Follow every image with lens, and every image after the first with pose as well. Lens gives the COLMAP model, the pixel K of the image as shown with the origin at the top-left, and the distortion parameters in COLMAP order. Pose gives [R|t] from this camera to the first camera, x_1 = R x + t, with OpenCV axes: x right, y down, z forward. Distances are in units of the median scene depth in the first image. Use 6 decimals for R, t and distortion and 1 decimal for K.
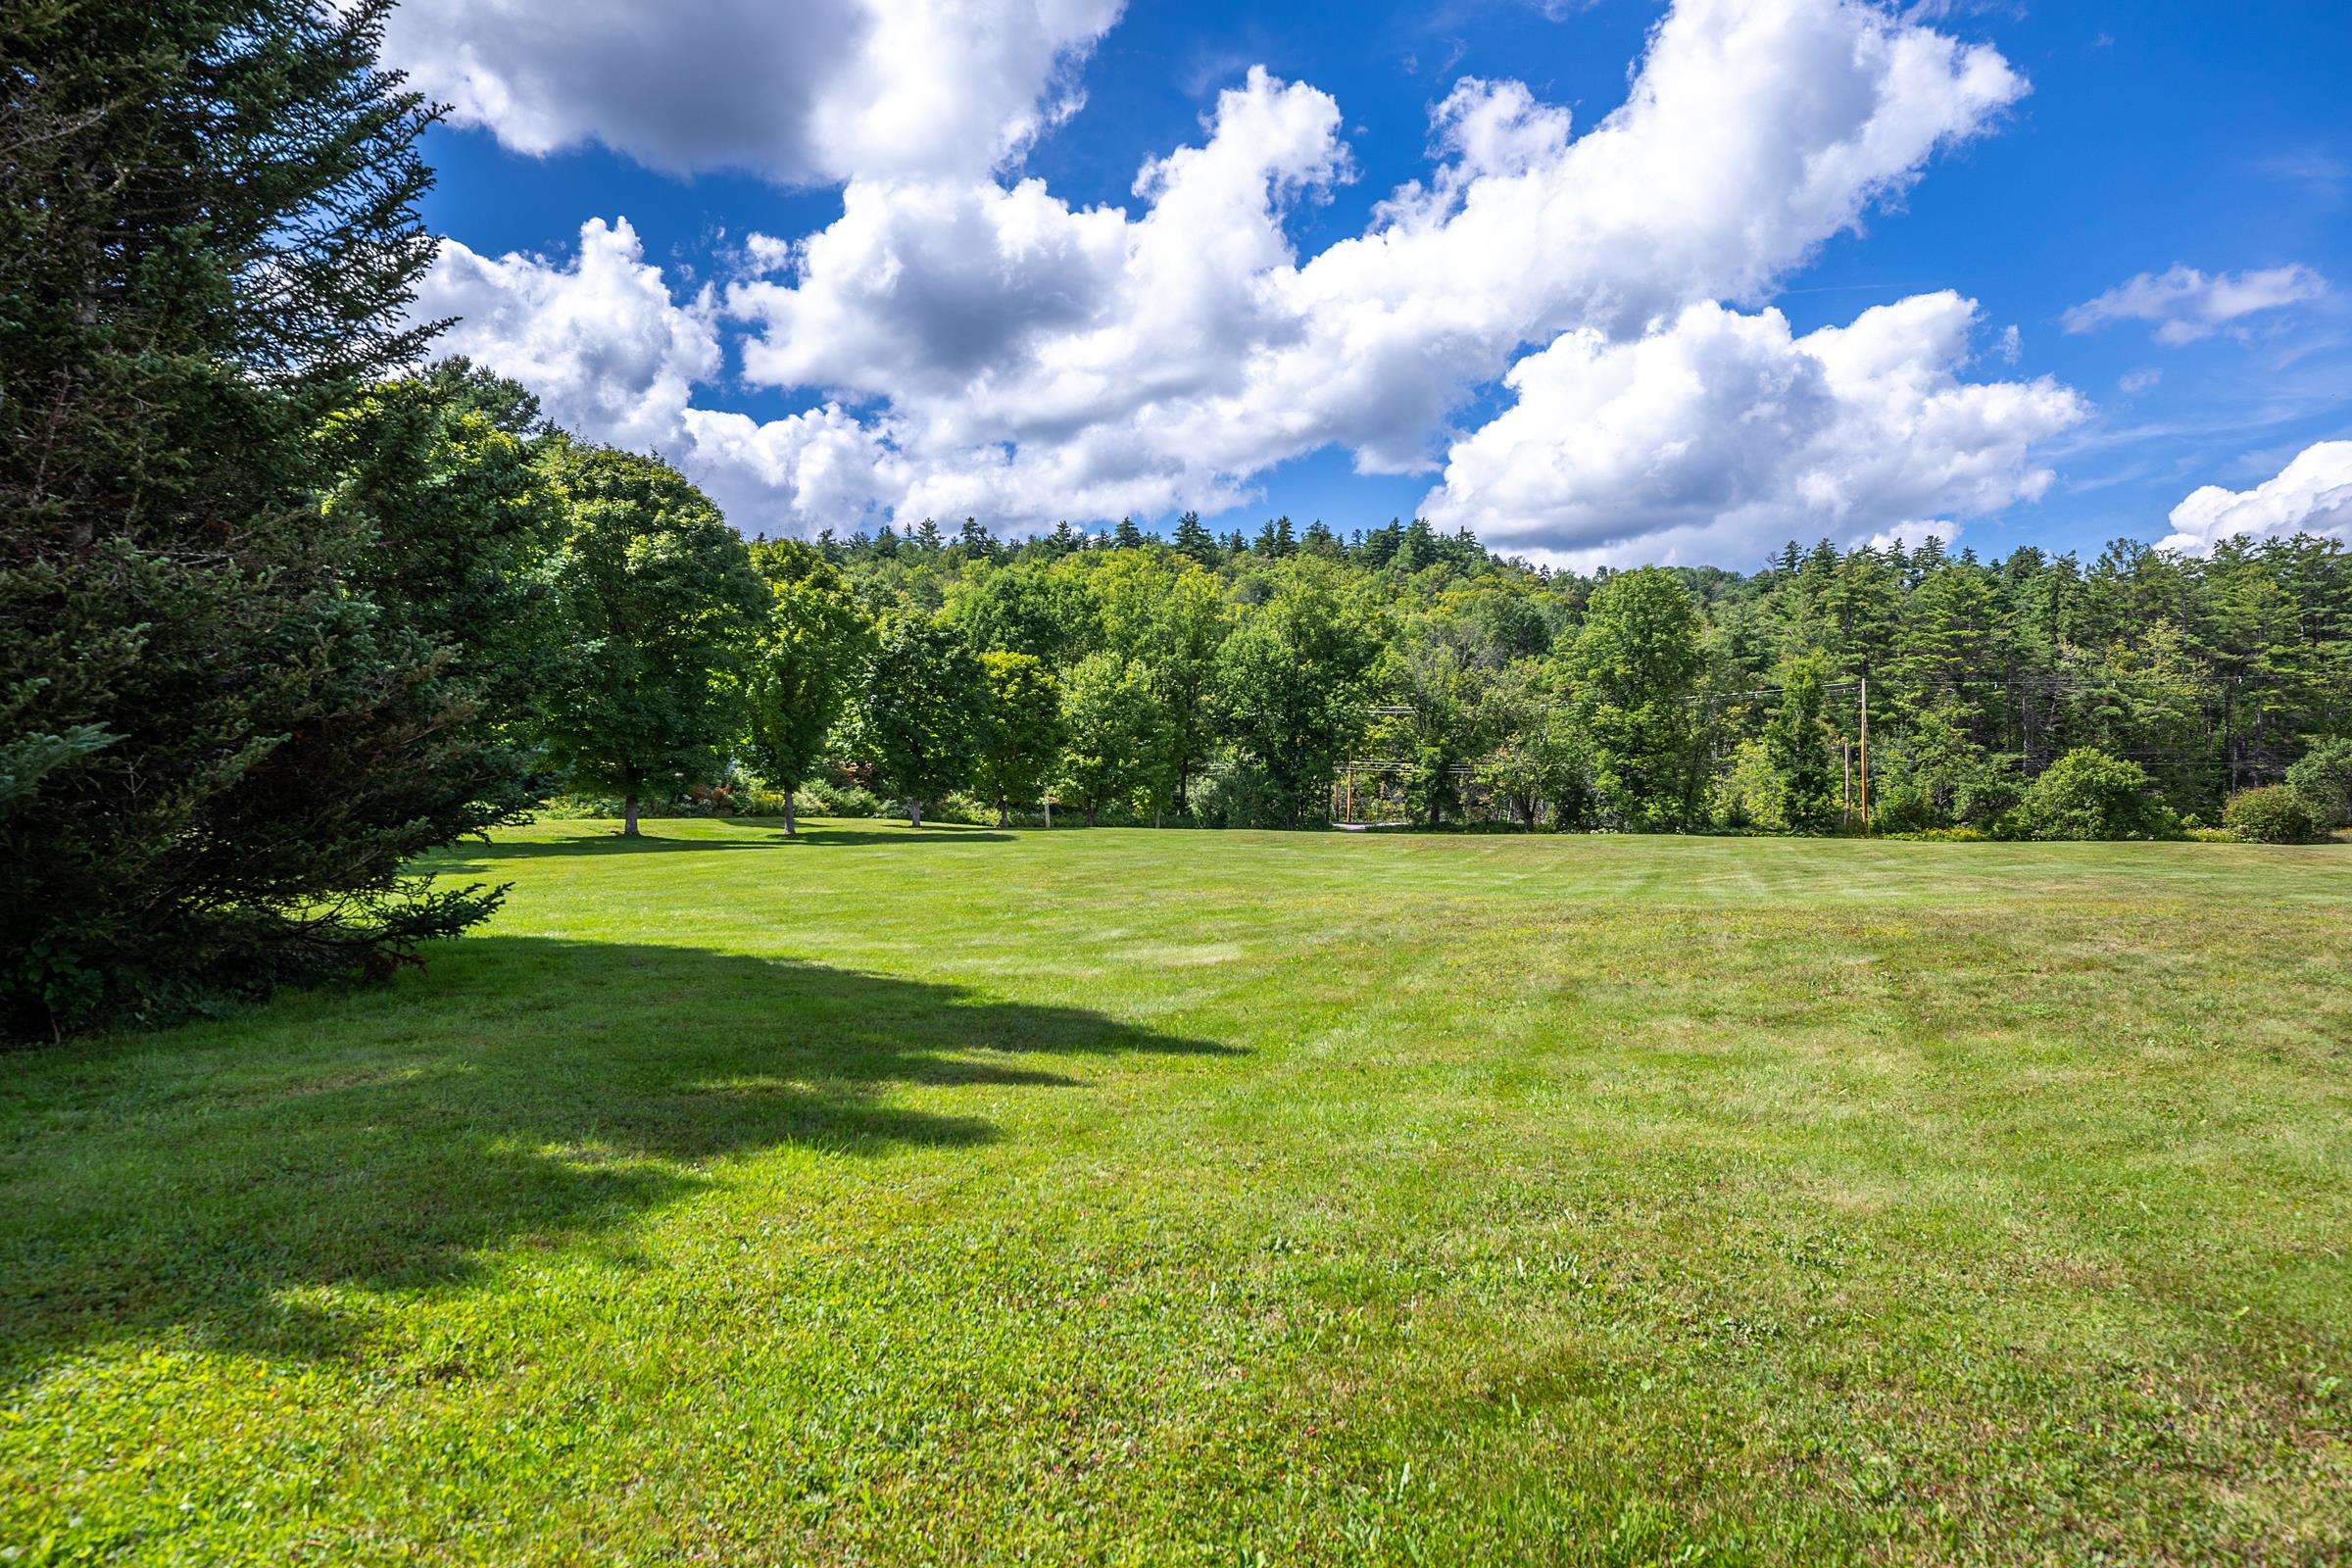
lens RADIAL K [[1614.1, 0, 1176.8], [0, 1614.1, 792.3], [0, 0, 1]] dist [-0.008539, -0.005348]
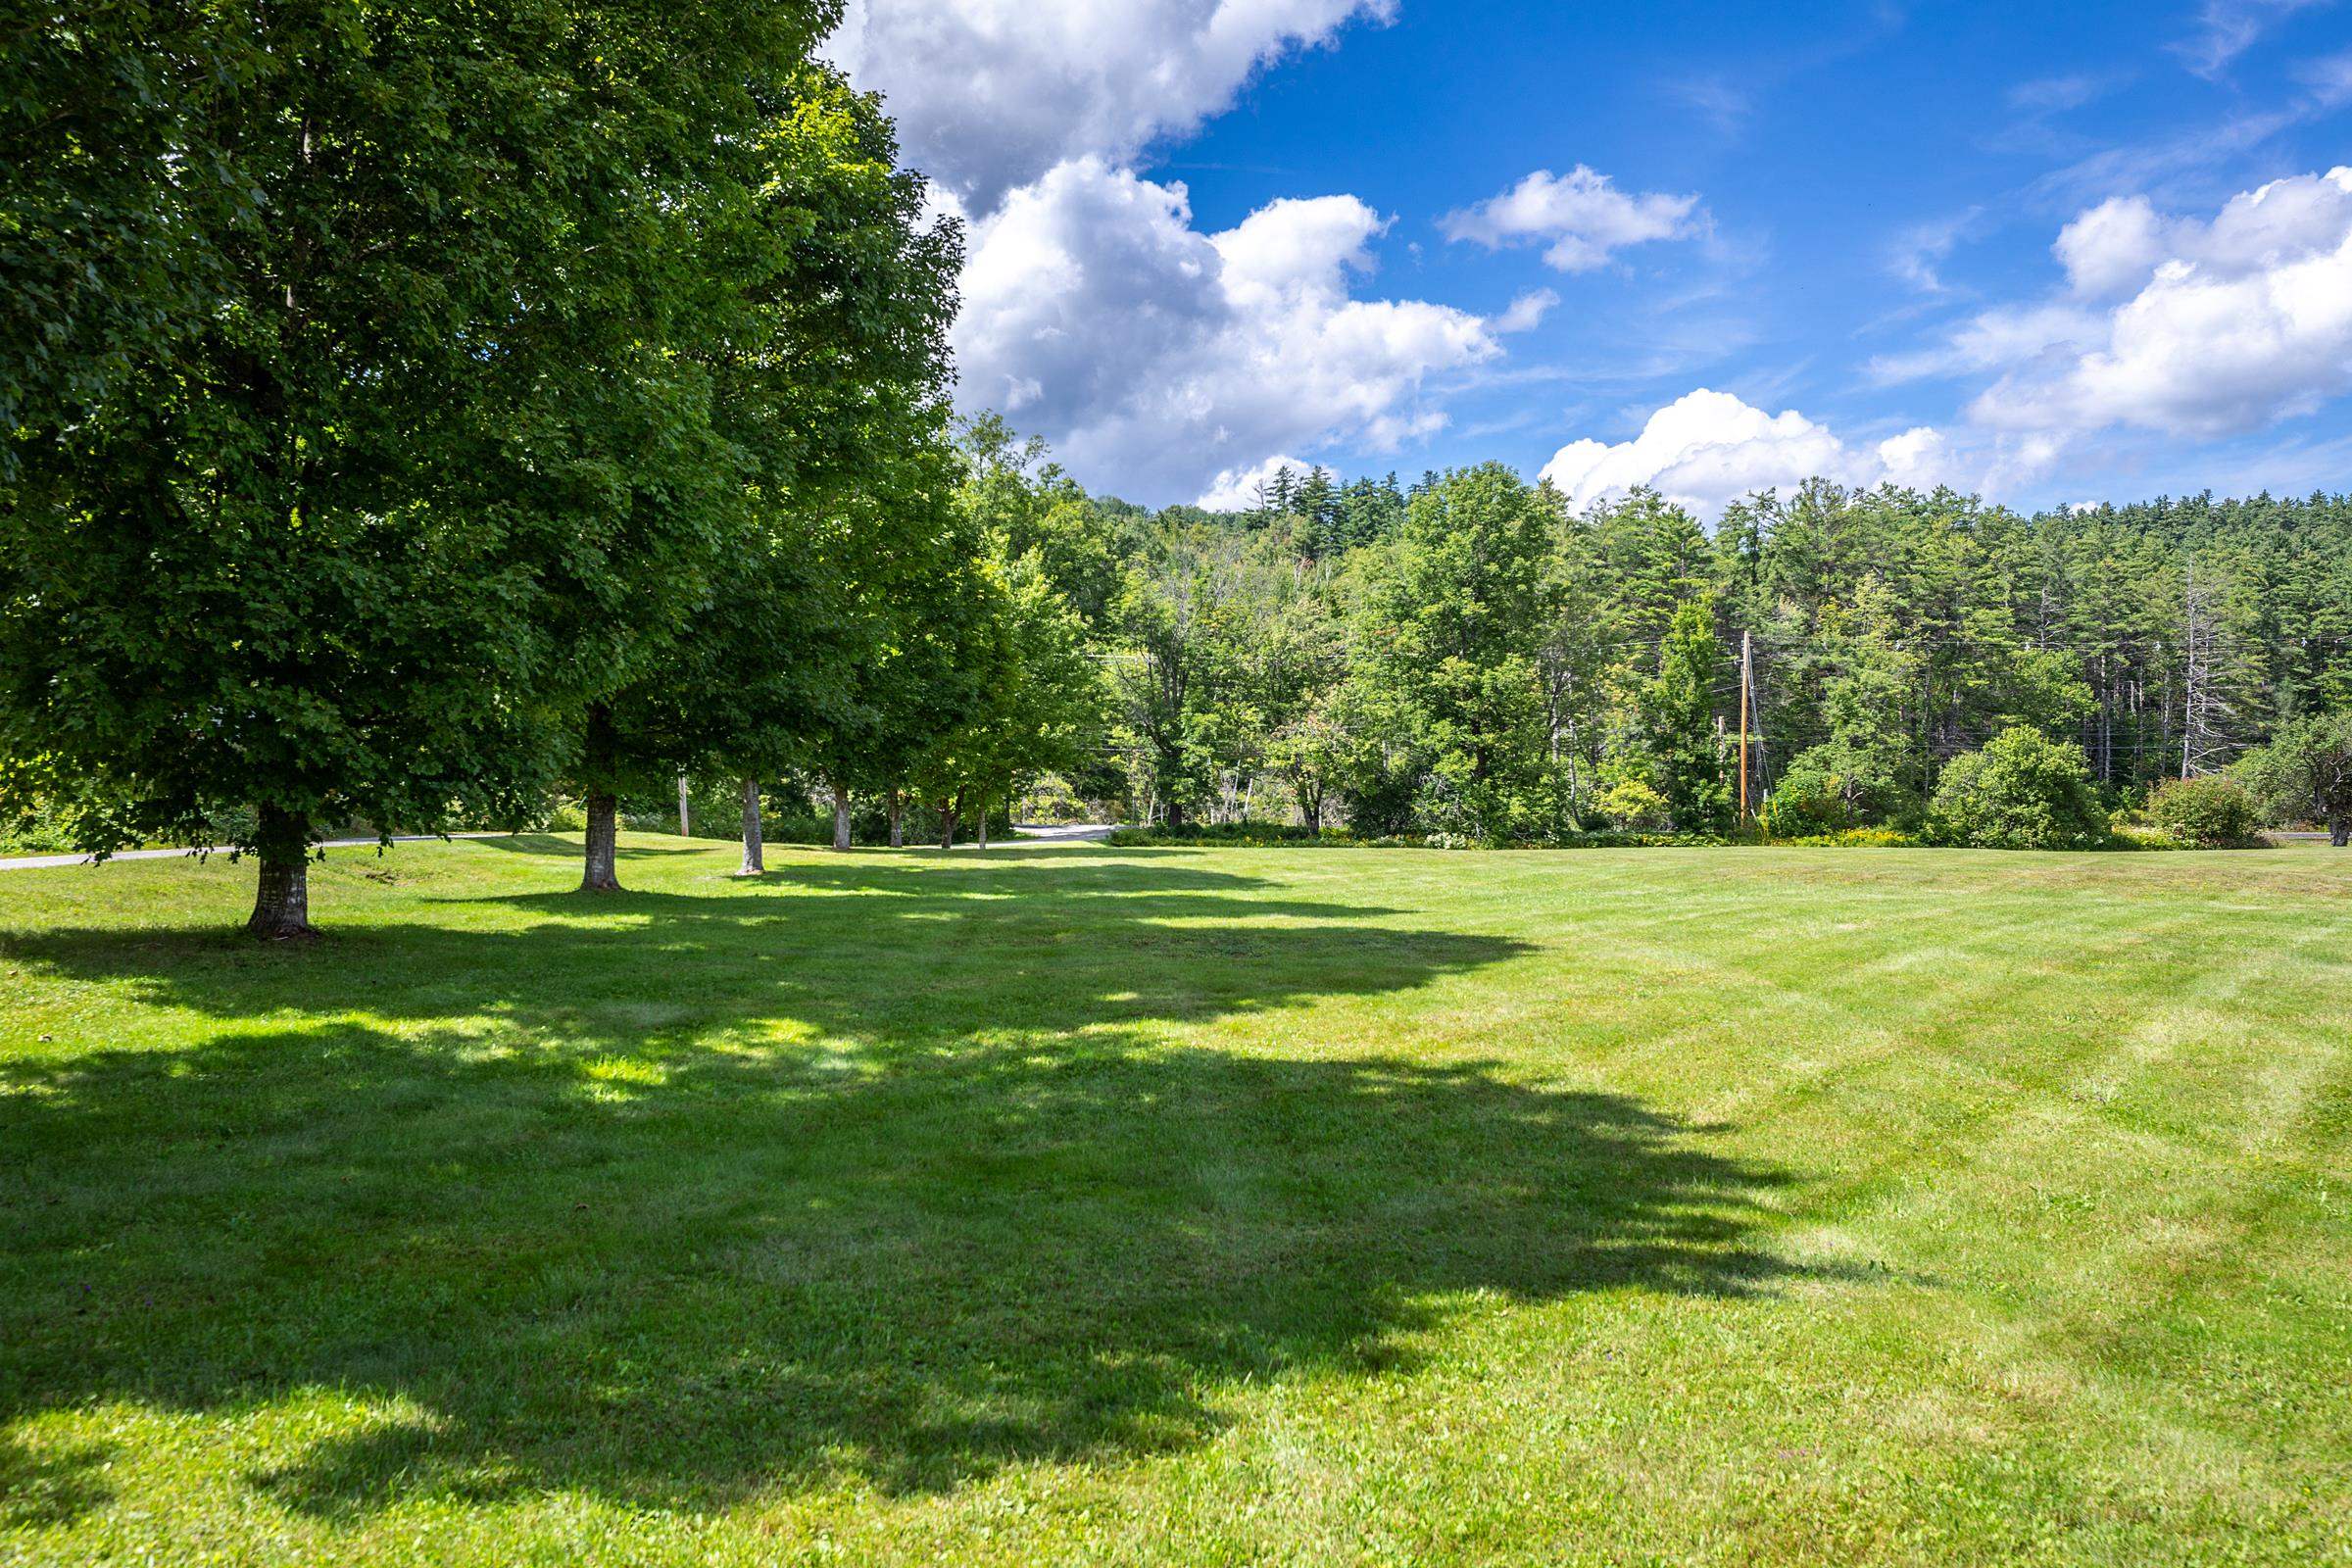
lens RADIAL K [[2067.7, 0, 1175.5], [0, 2067.7, 777.8], [0, 0, 1]] dist [-0.013323, 0.000491]
pose [[0.926578, 0.003969, 0.376081, -0.171541], [-0.004377, 0.999990, 0.000232, -0.001134], [-0.376077, -0.001861, 0.926587, 0.190622]]
